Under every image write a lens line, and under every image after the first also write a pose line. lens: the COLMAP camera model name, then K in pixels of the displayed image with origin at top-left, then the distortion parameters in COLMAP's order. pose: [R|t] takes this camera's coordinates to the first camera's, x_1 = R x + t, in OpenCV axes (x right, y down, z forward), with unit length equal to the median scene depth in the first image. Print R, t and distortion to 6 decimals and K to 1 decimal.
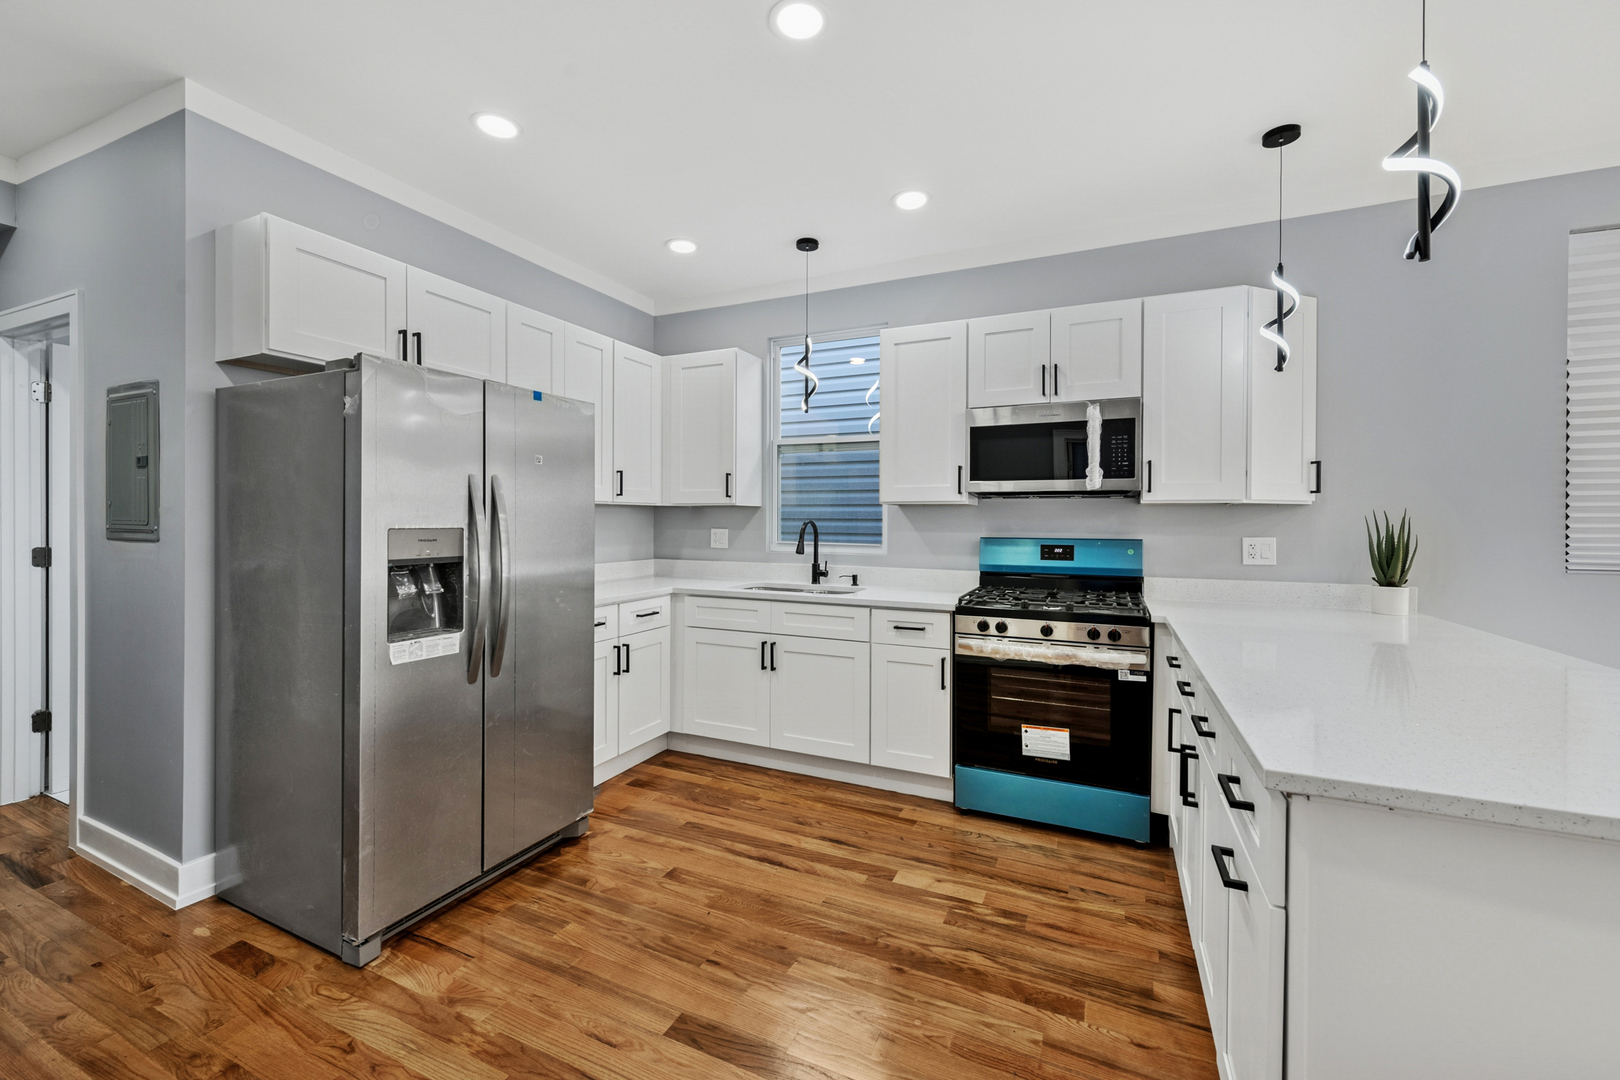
lens RADIAL K [[671.2, 0, 814.5], [0, 671.2, 511.9], [0, 0, 1]] dist [-0.002049, -0.000266]
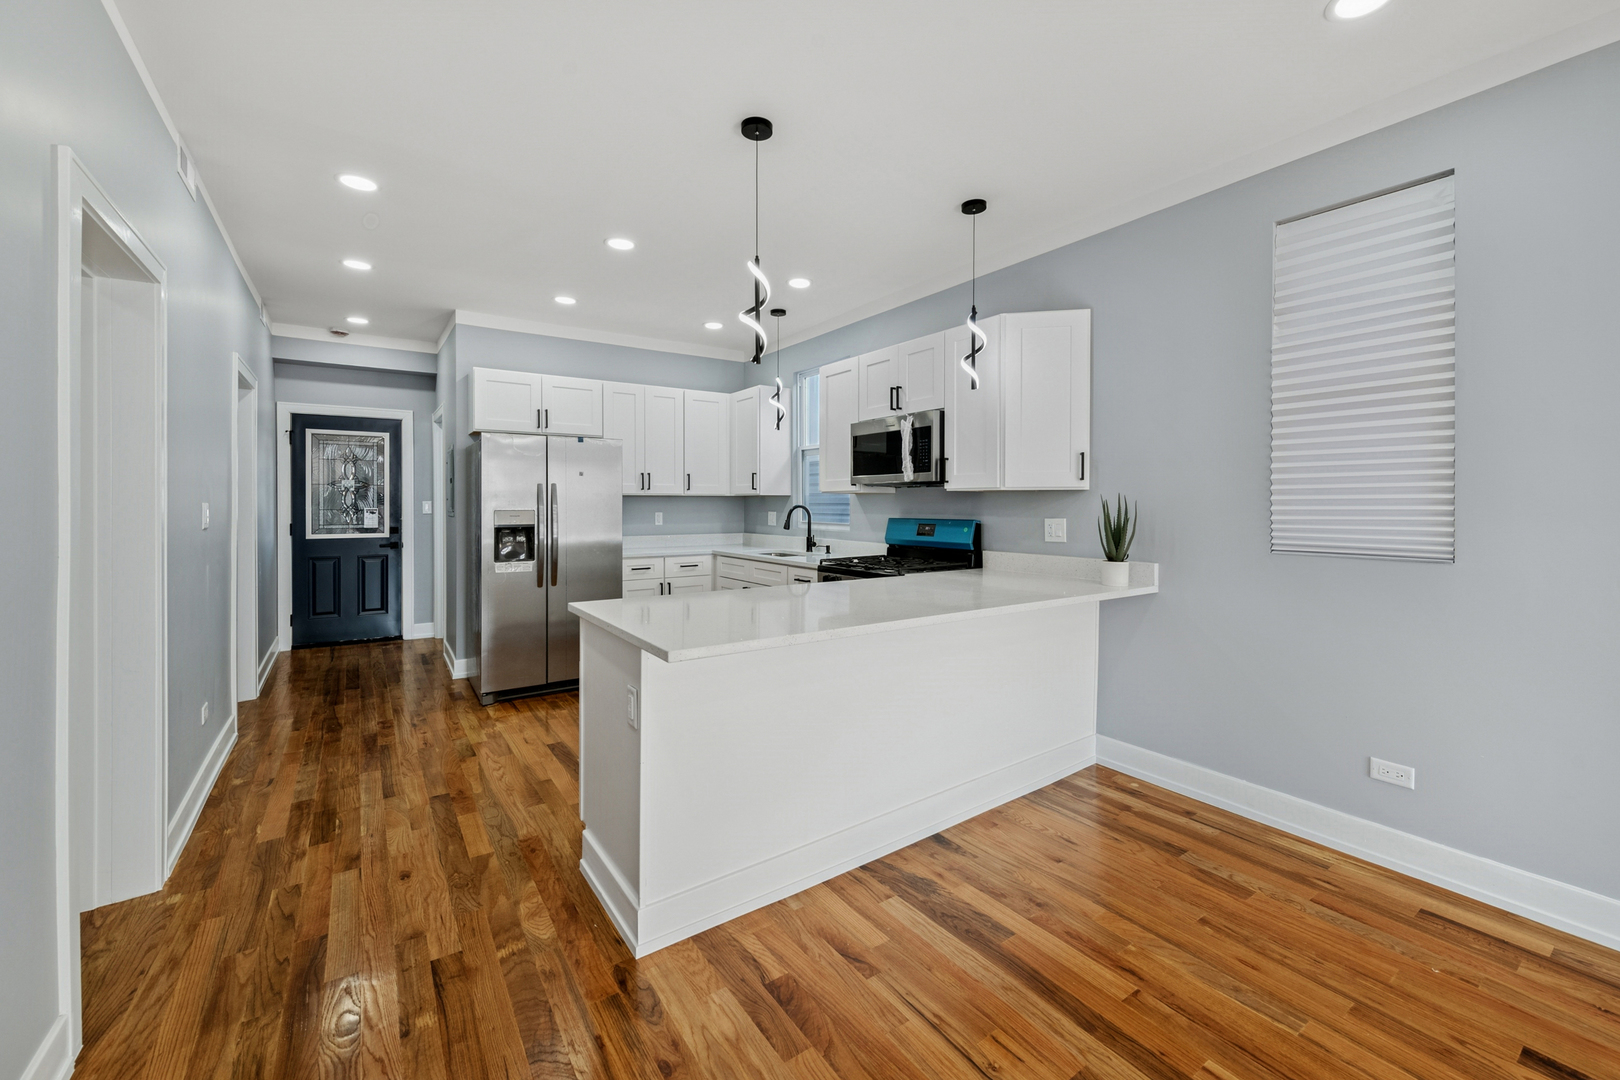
lens RADIAL K [[671.2, 0, 814.5], [0, 671.2, 511.9], [0, 0, 1]] dist [-0.002049, -0.000266]
pose [[0.861280, 0.000975, -0.508129, 0.924482], [0.009663, 0.999786, 0.018297, 0.000840], [0.508038, -0.020669, 0.861087, -0.230643]]
